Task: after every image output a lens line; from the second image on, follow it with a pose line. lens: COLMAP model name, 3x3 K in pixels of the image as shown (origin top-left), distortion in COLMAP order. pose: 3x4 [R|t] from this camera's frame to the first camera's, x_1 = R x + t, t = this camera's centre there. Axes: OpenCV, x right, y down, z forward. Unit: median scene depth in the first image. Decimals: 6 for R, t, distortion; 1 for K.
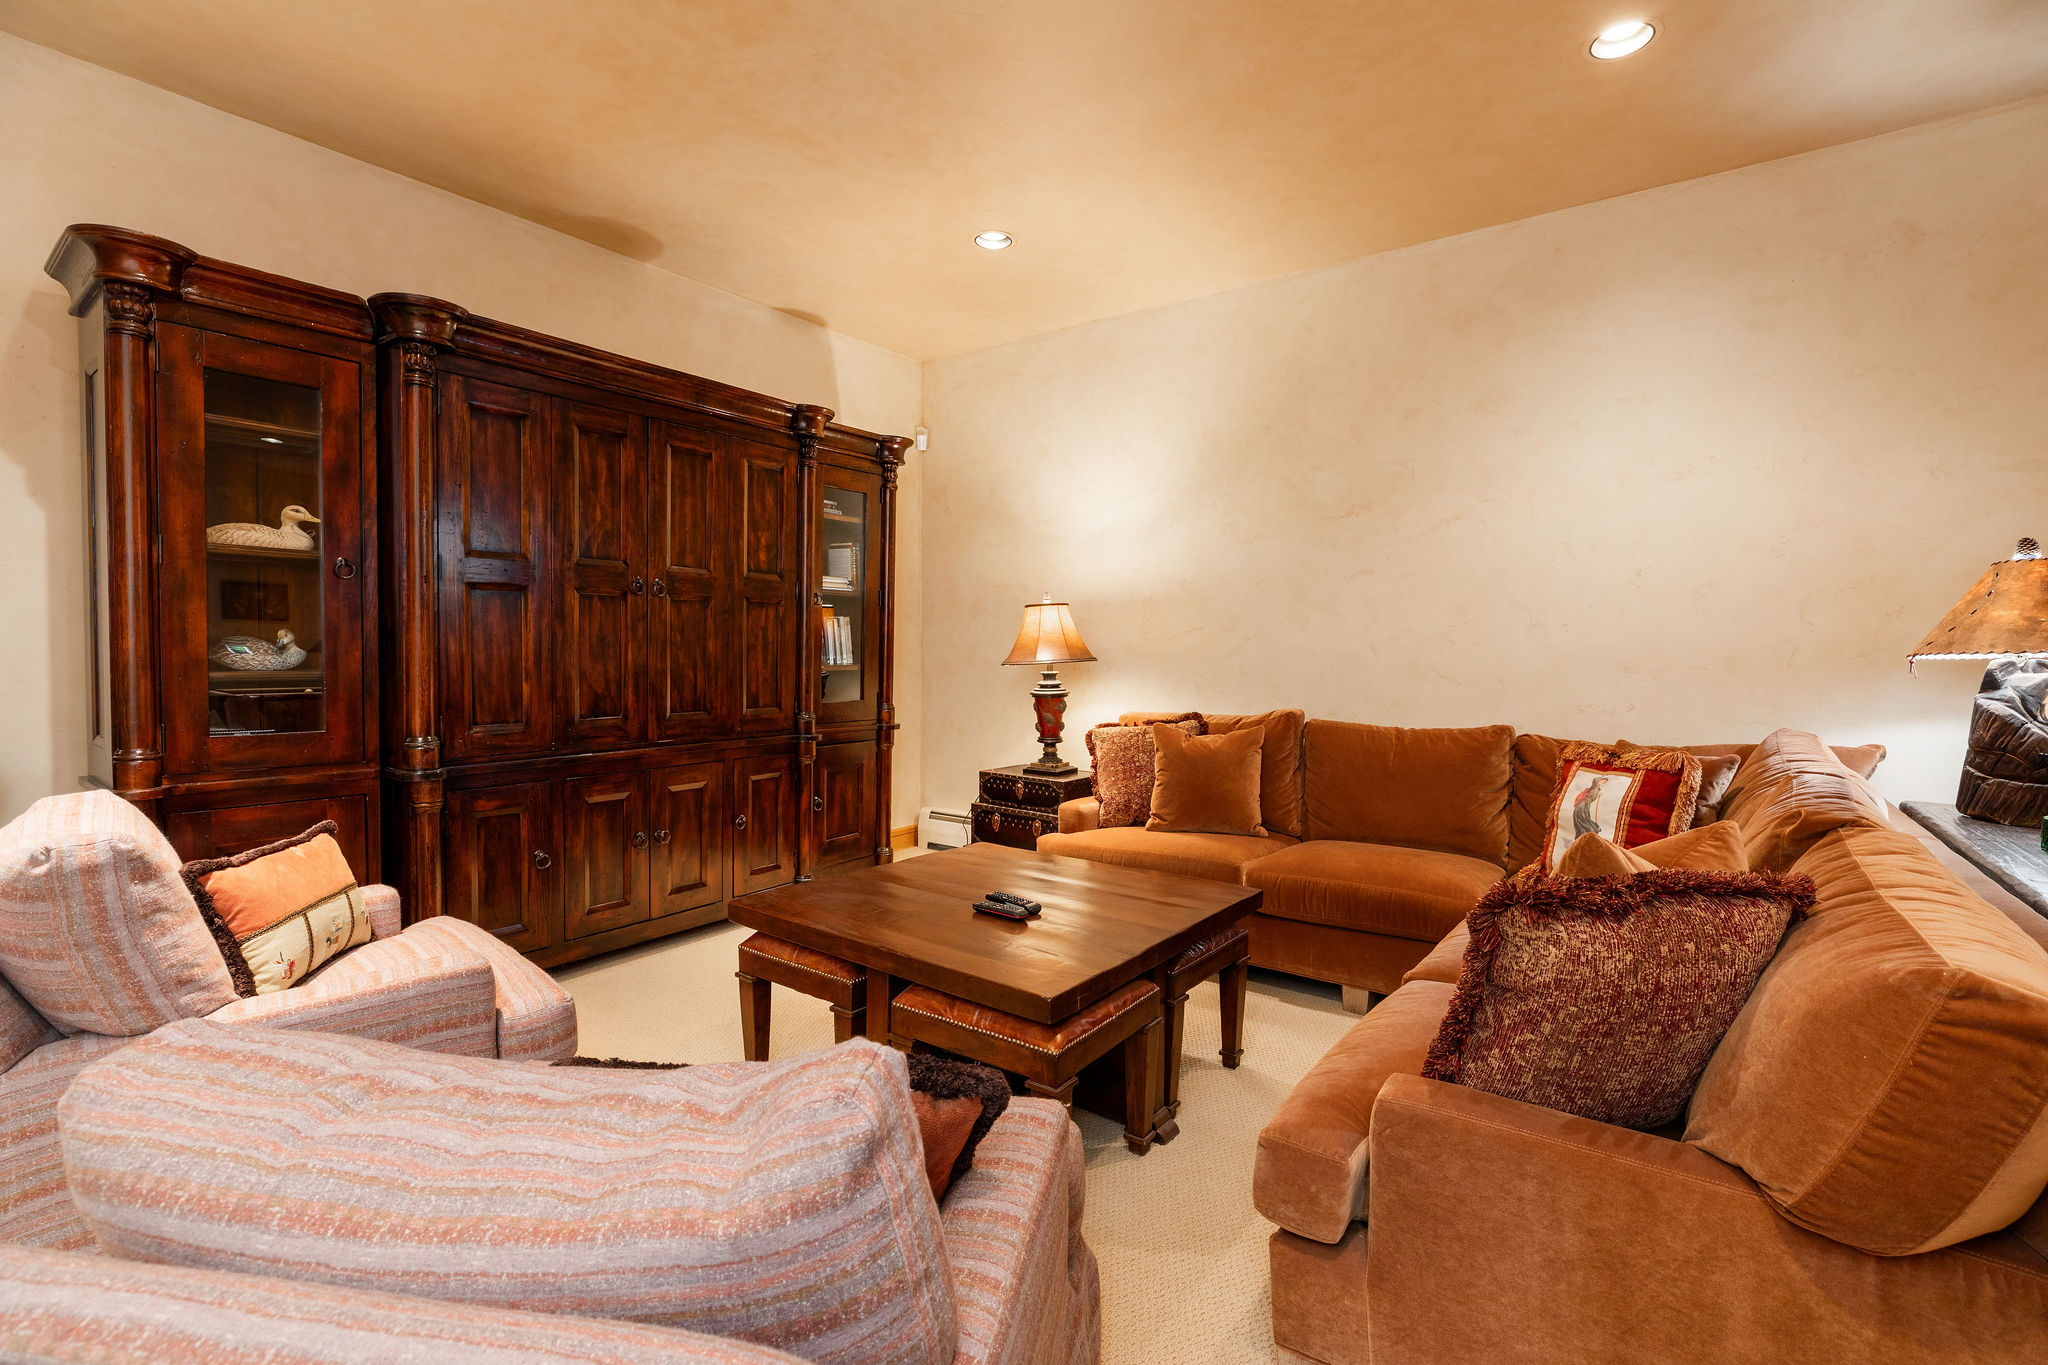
lens RADIAL K [[929.7, 0, 1029.4], [0, 929.7, 679.9], [0, 0, 1]] dist [-0.002875, -0.000218]
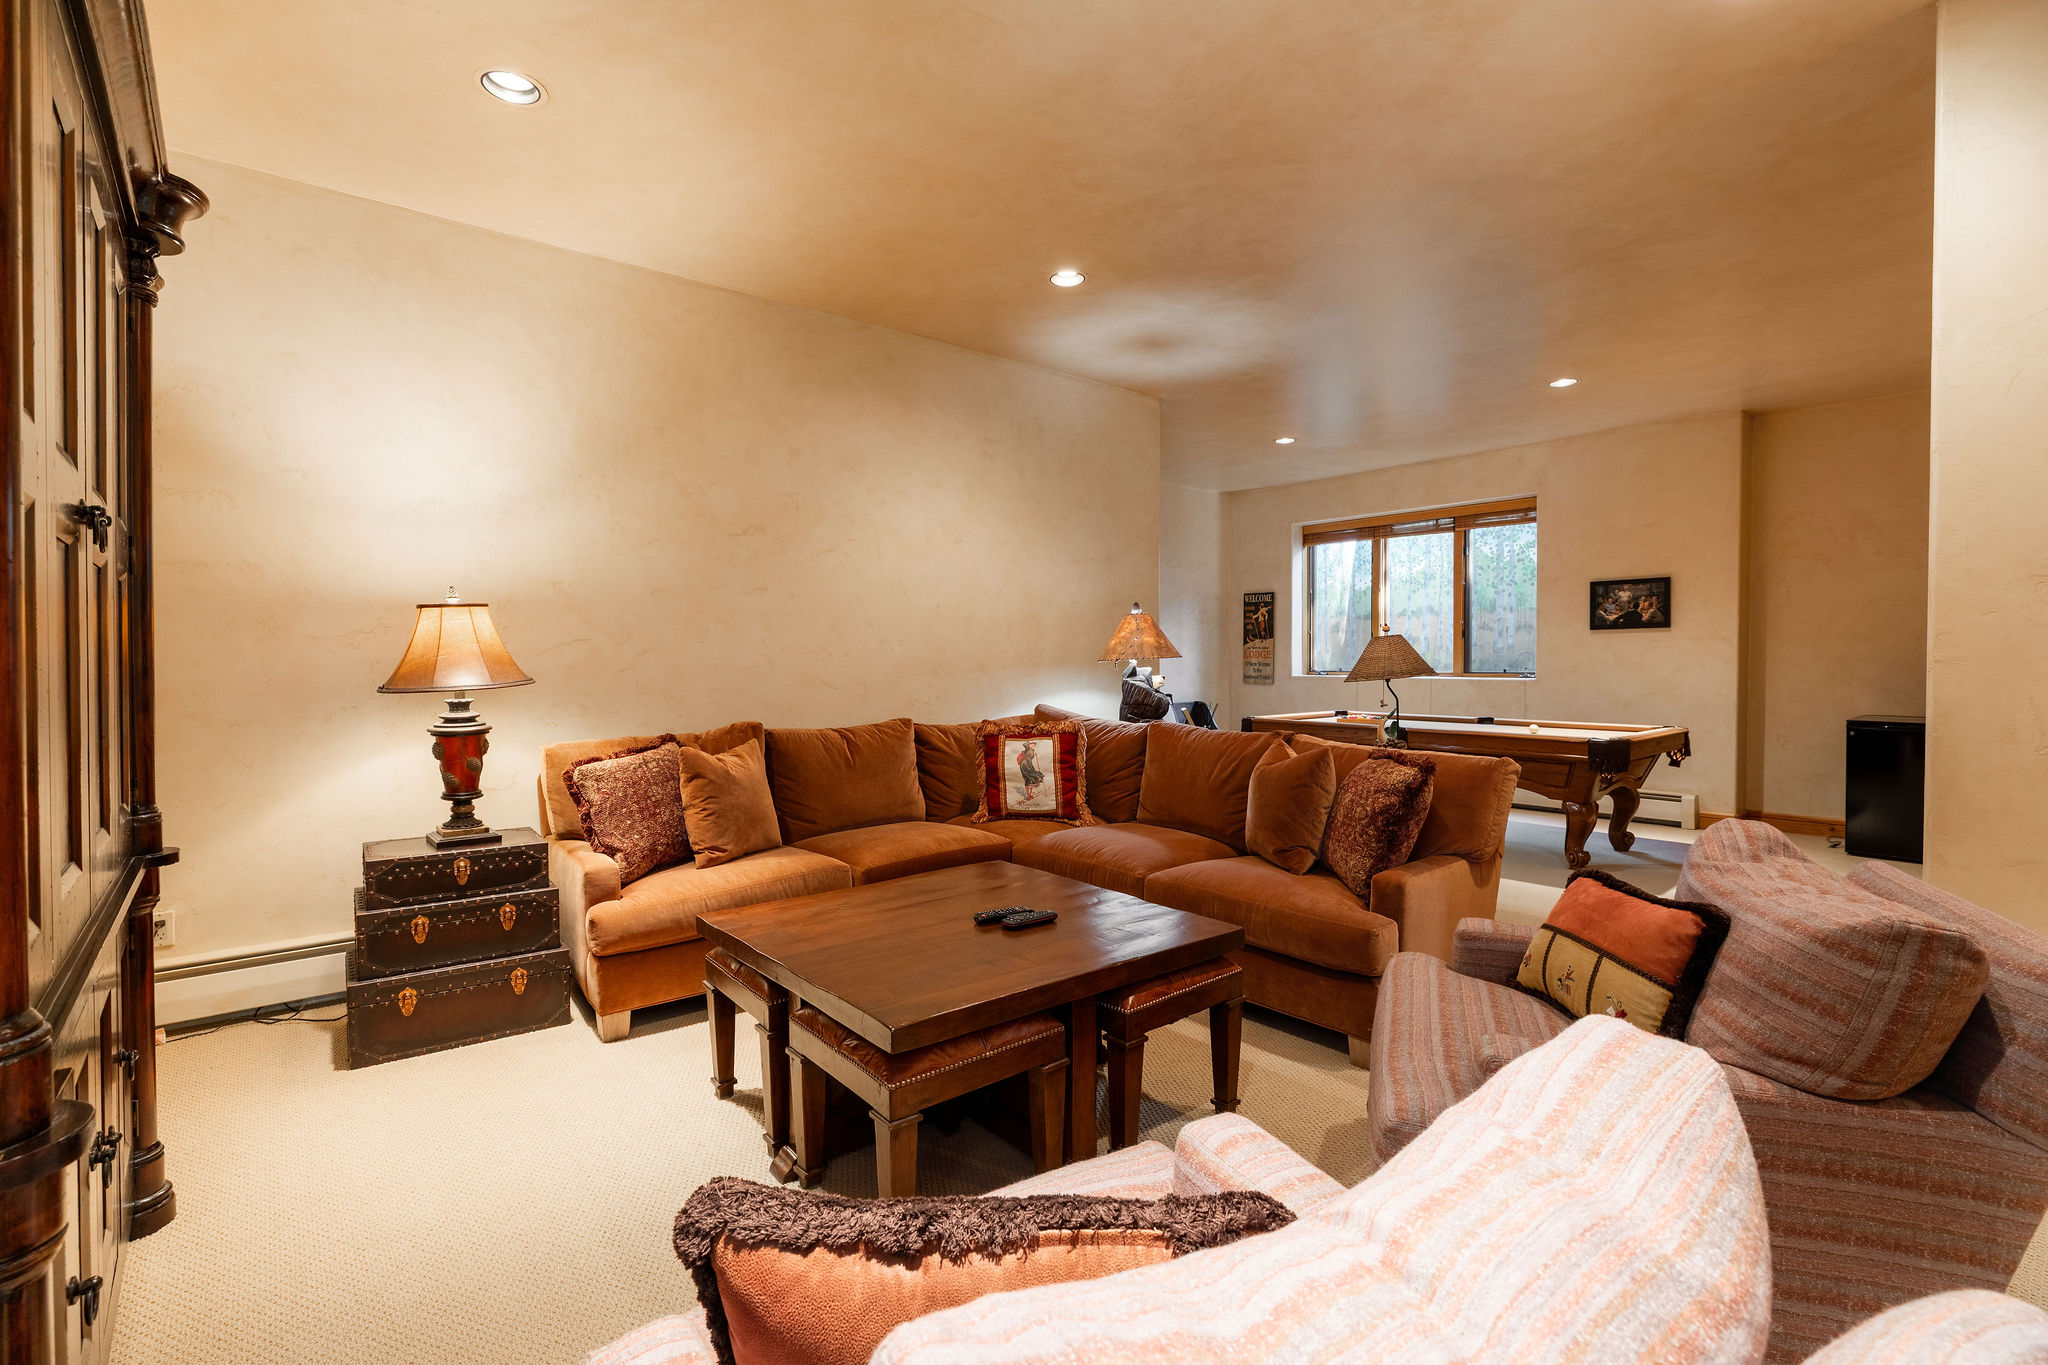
lens RADIAL K [[929.7, 0, 1020.8], [0, 929.7, 677.5], [0, 0, 1]] dist [-0.002875, -0.000218]
pose [[0.247833, -0.029628, 0.968350, -0.773817], [0.042643, 0.998897, 0.019649, -0.029149], [-0.967864, 0.036423, 0.248823, 0.568445]]
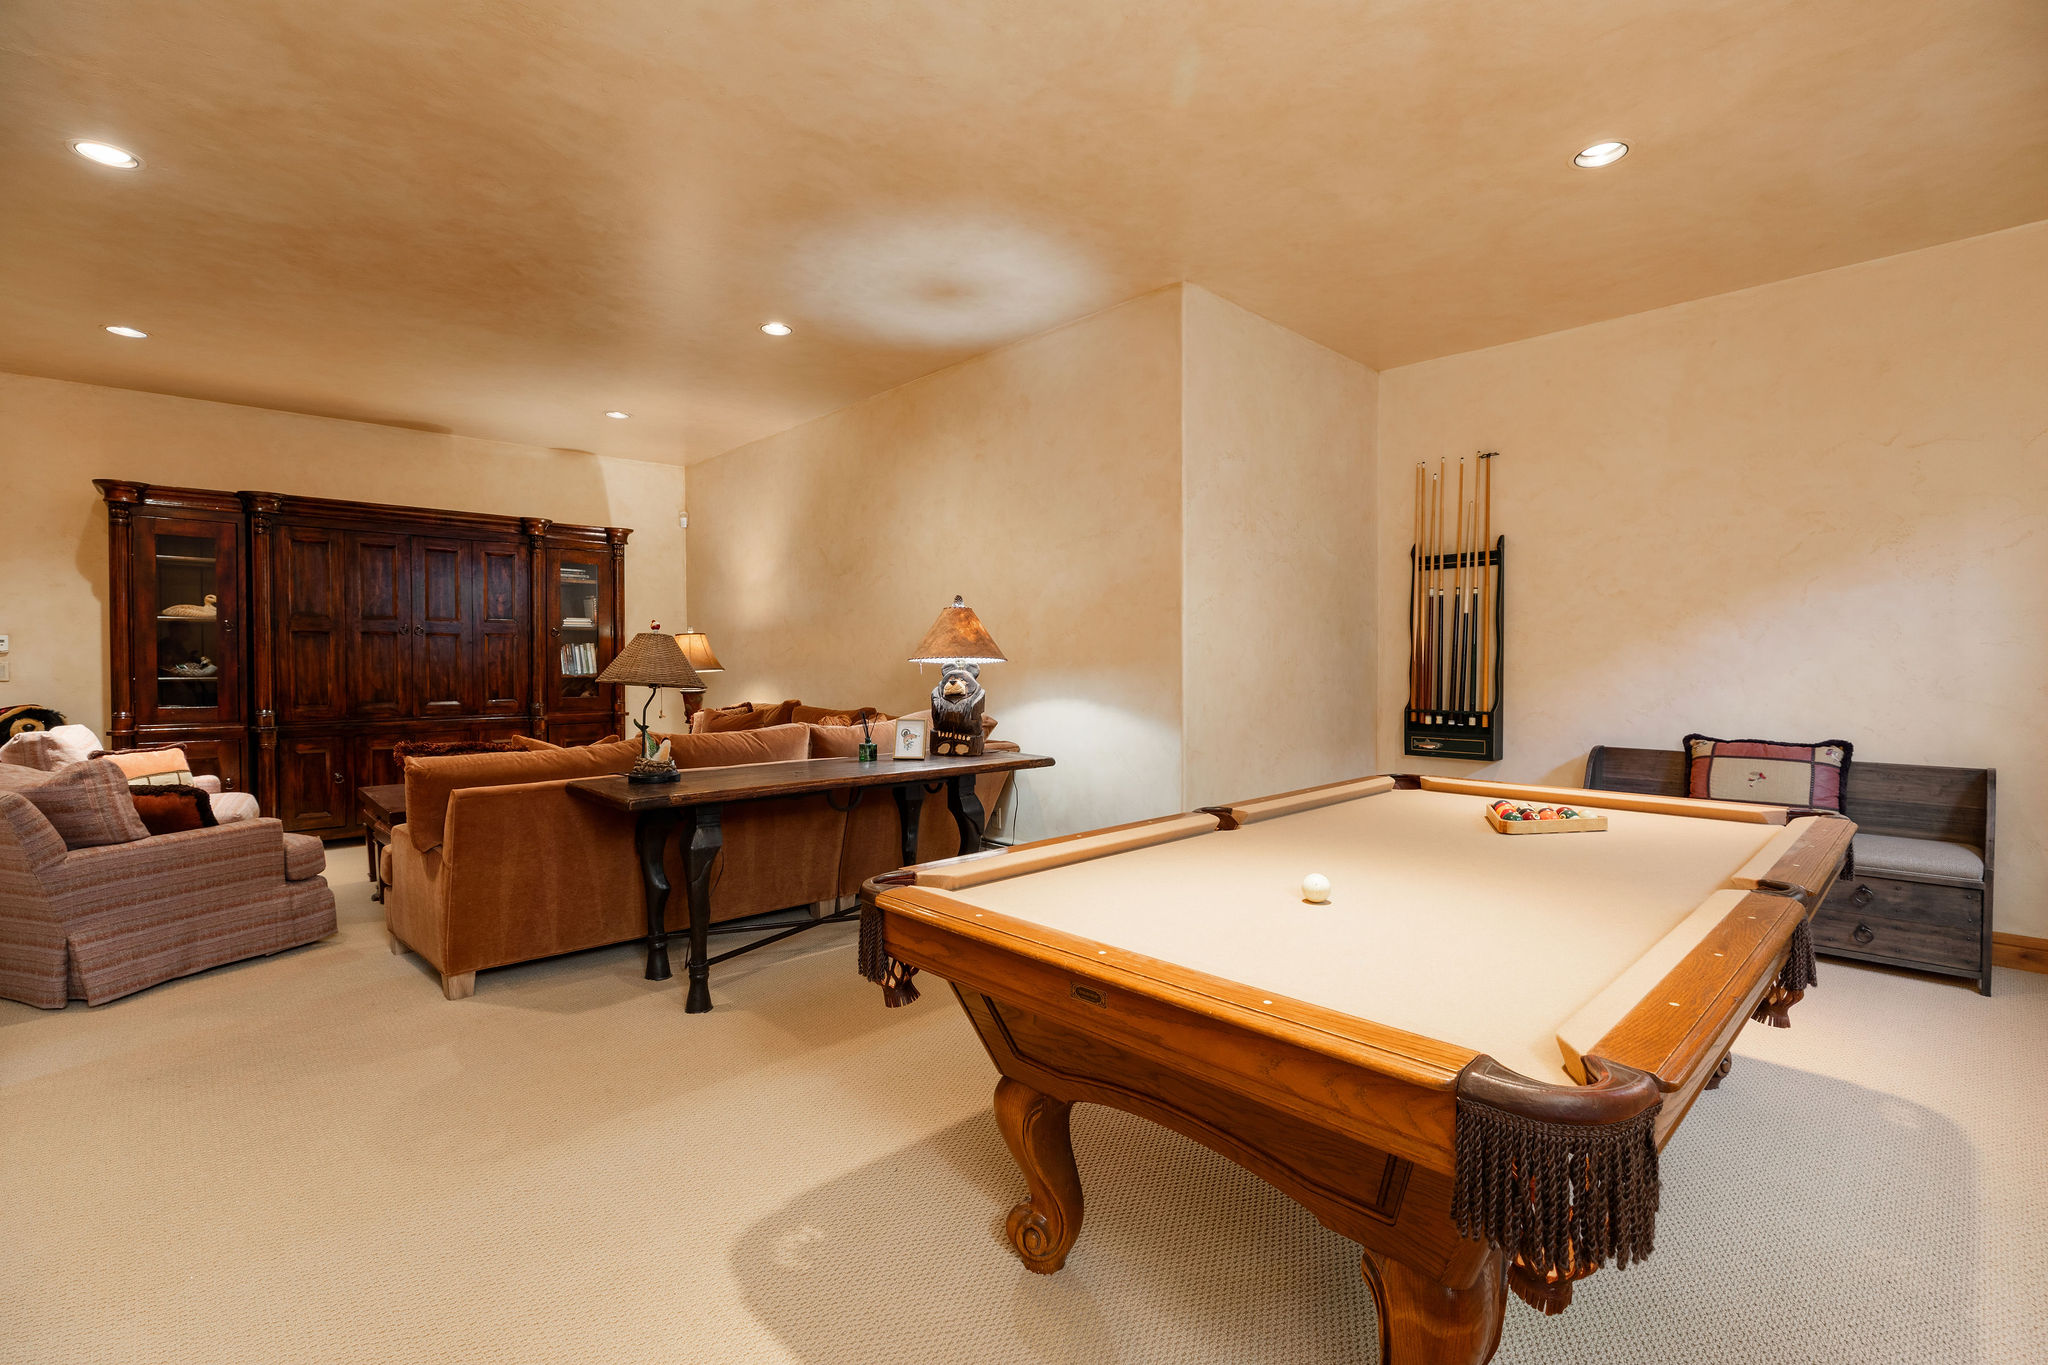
lens RADIAL K [[929.7, 0, 1017.3], [0, 929.7, 673.8], [0, 0, 1]] dist [-0.002875, -0.000218]
pose [[0.981513, -0.006961, -0.191270, 1.179555], [0.002308, 0.999696, -0.024540, 0.033516], [0.191383, 0.023645, 0.981231, -0.573771]]
